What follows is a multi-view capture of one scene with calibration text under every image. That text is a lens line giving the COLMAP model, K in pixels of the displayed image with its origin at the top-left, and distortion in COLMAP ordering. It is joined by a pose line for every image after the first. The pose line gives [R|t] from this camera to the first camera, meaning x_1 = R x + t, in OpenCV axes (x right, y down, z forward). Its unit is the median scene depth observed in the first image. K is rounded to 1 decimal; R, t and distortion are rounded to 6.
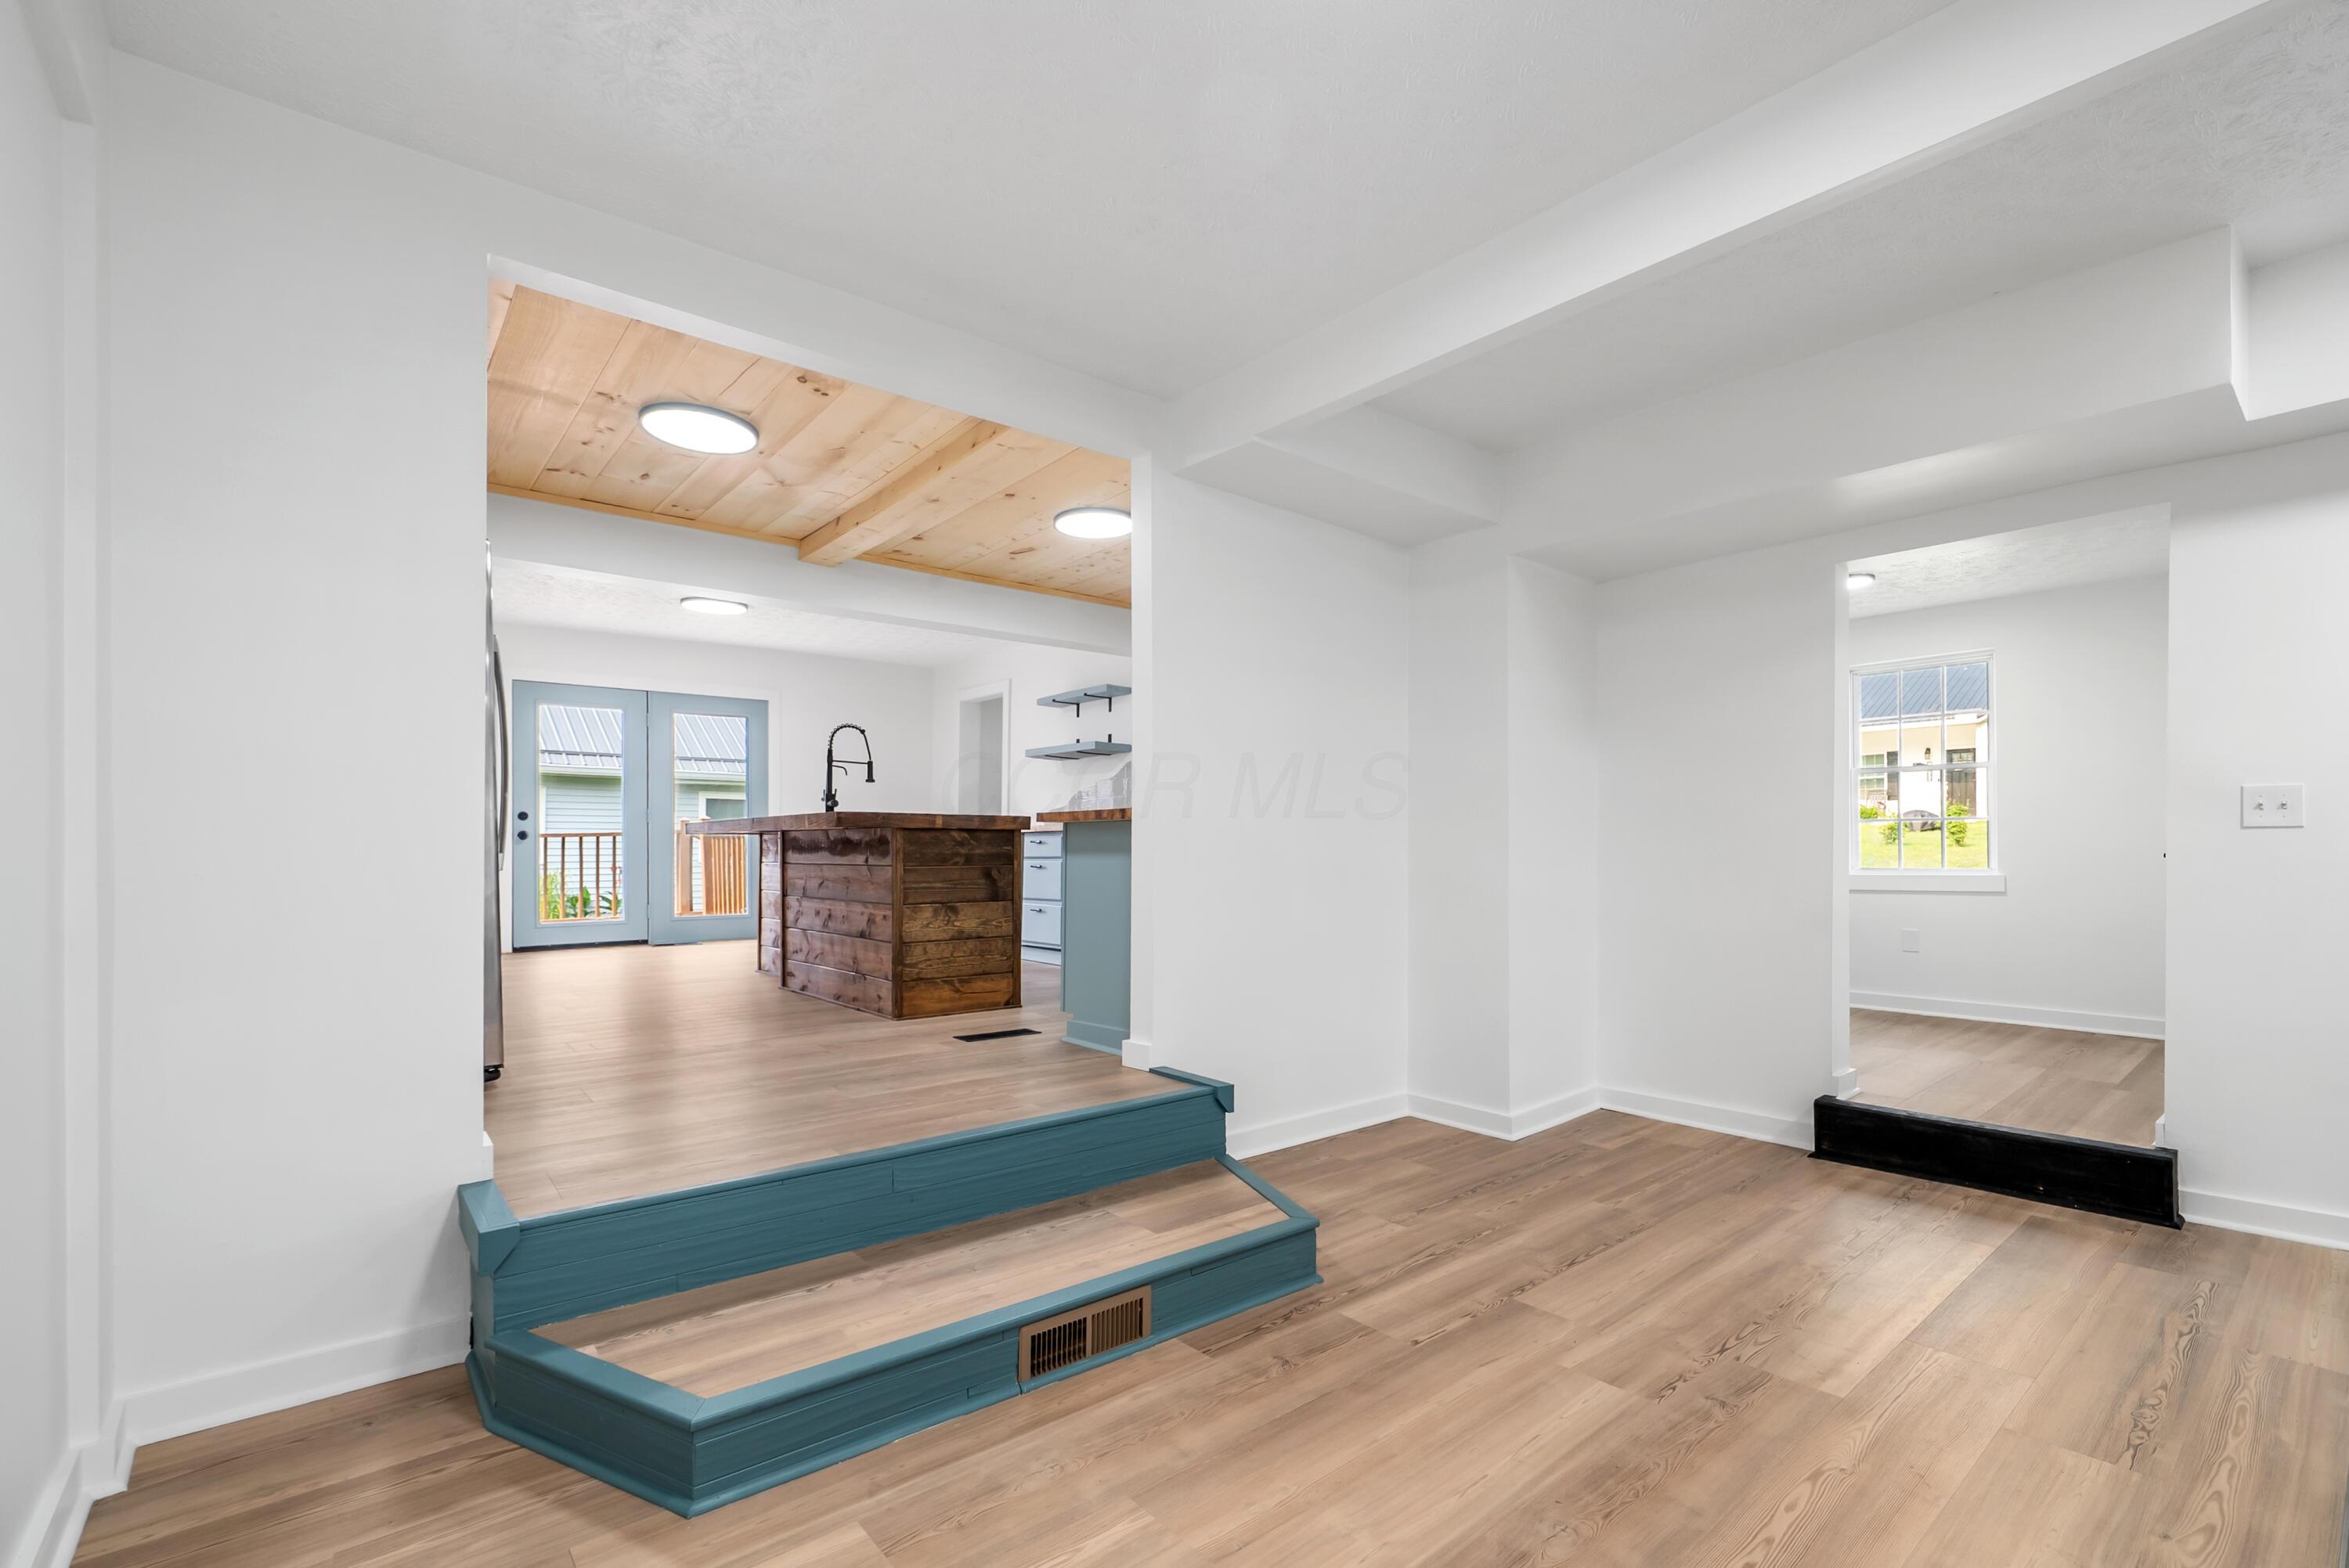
lens RADIAL K [[1064.2, 0, 1180.7], [0, 1064.2, 834.1], [0, 0, 1]] dist [0.000181, -0.000089]
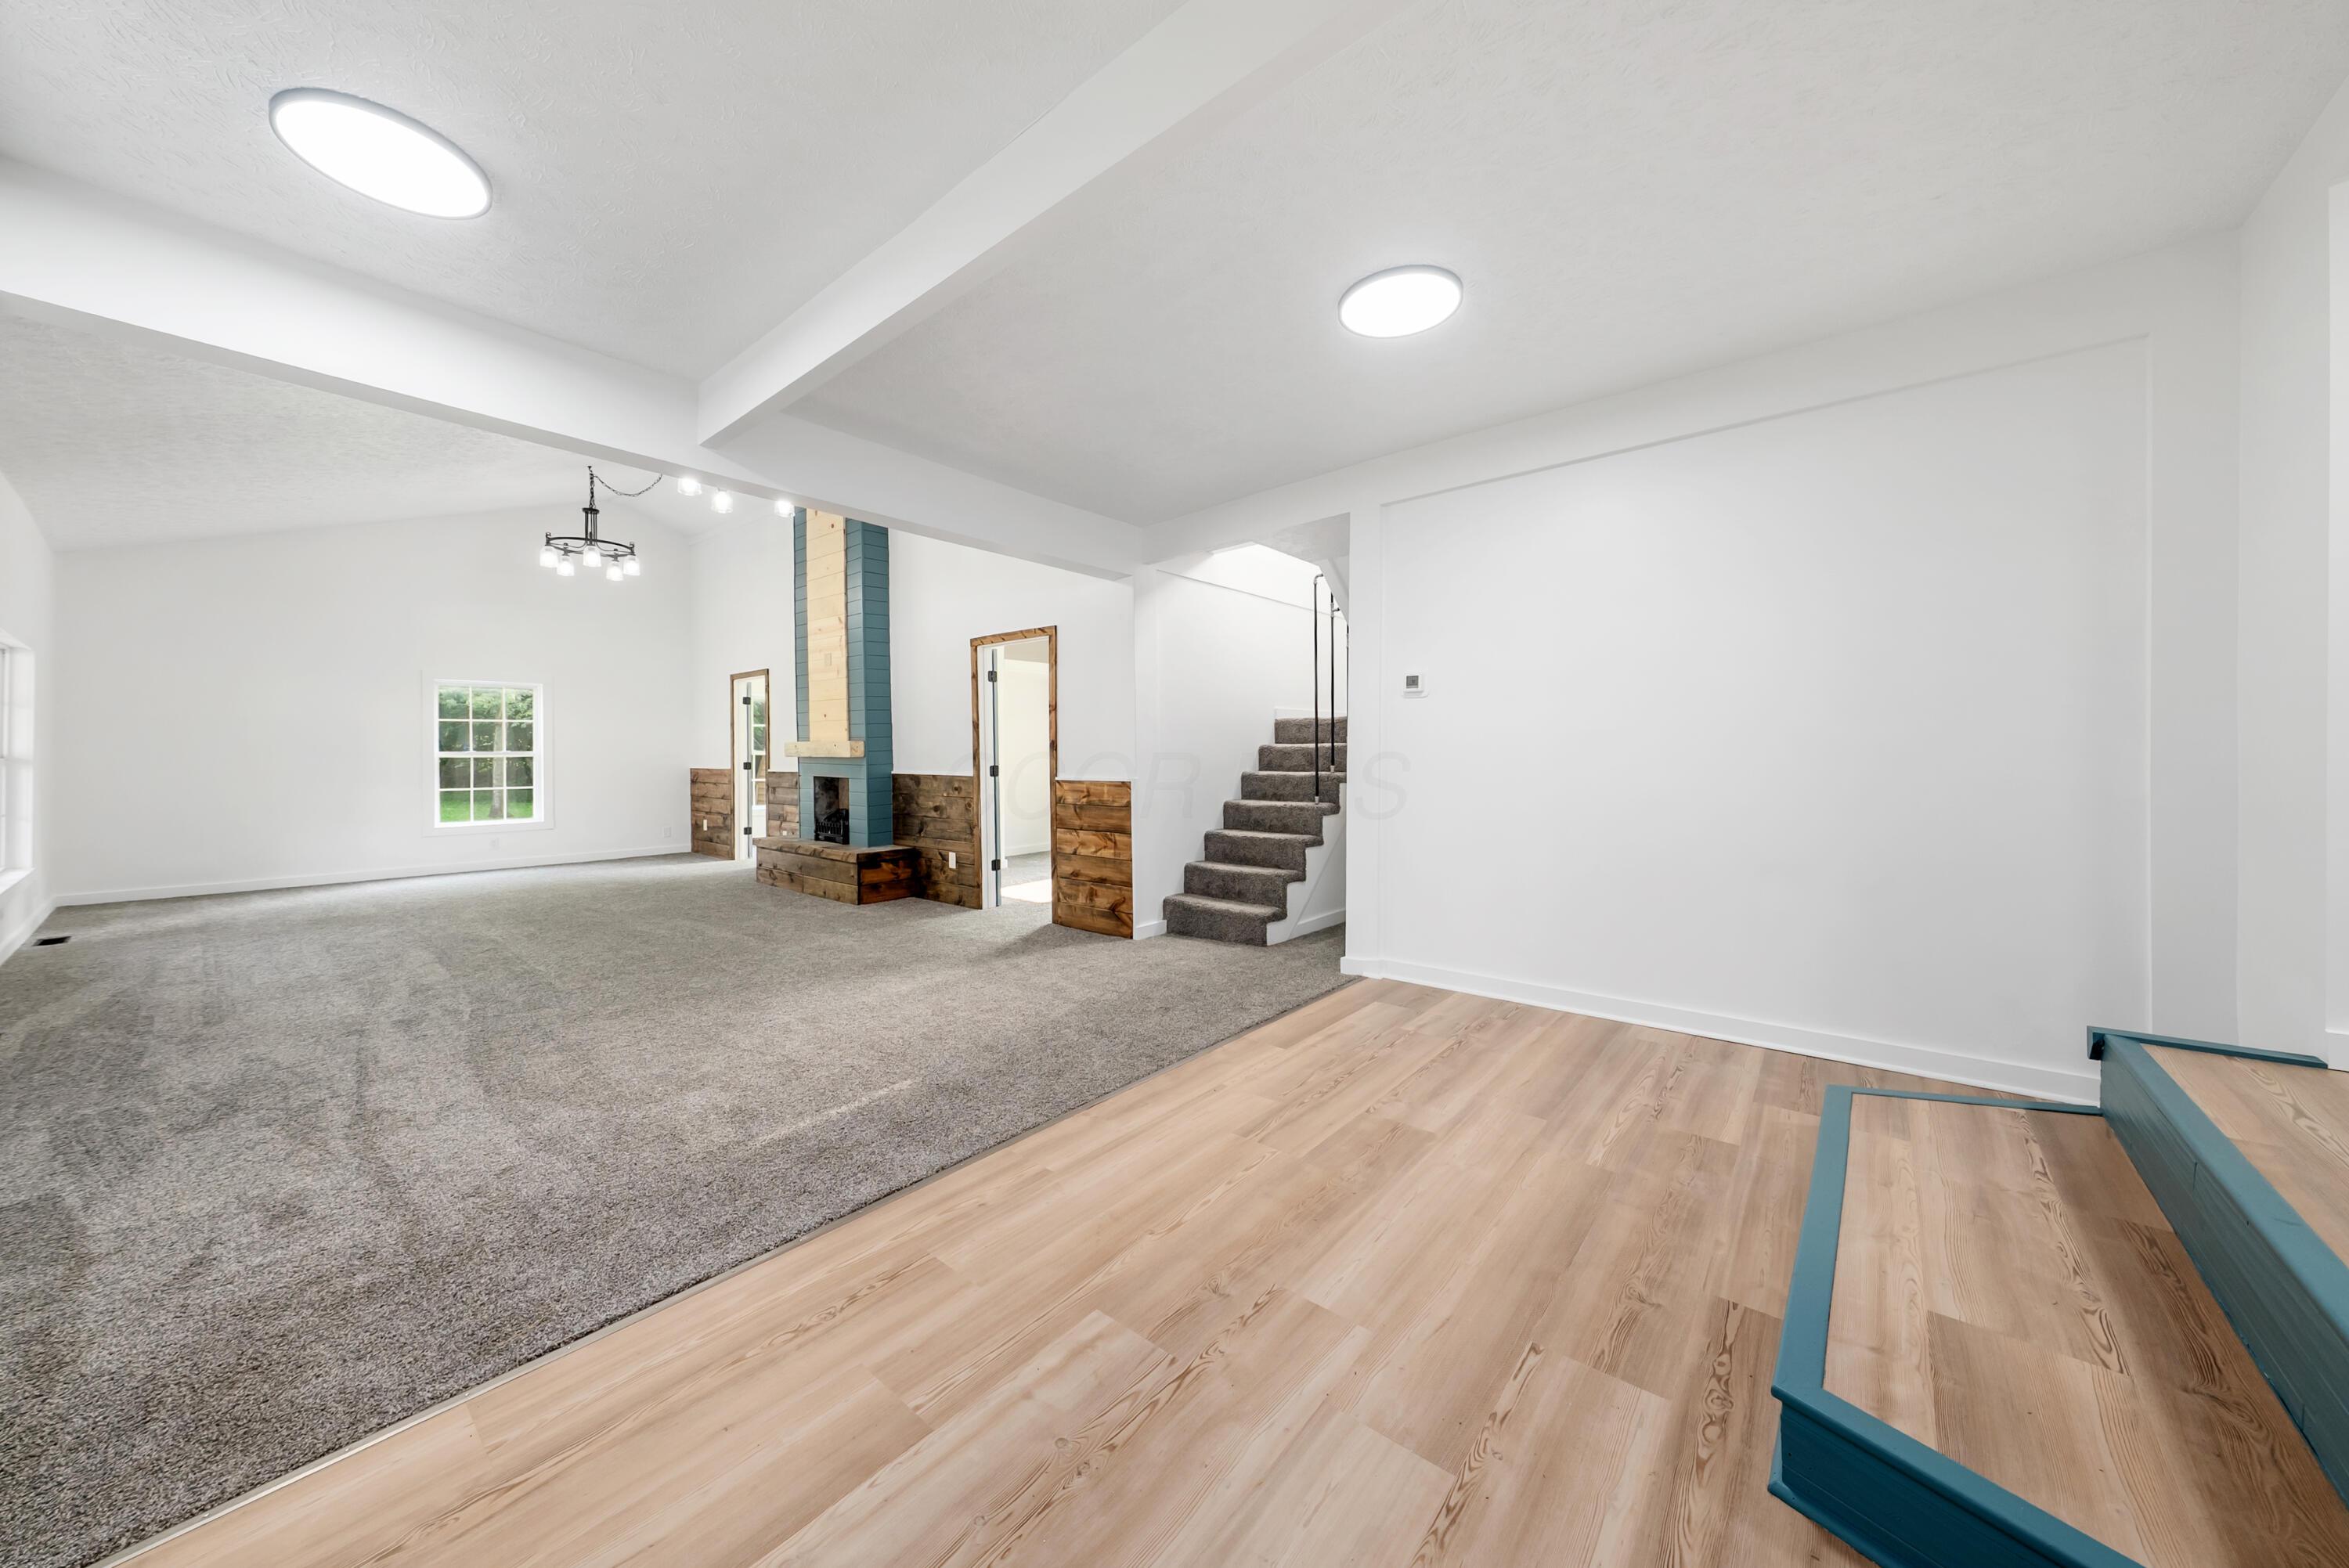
lens RADIAL K [[817.1, 0, 1174.5], [0, 817.1, 784.0], [0, 0, 1]] dist [0.000329, 0.000041]
pose [[-0.982763, 0.015756, -0.184196, 0.624381], [0.010617, 0.999527, 0.028854, 0.013819], [0.184563, 0.026401, -0.982466, 1.602847]]
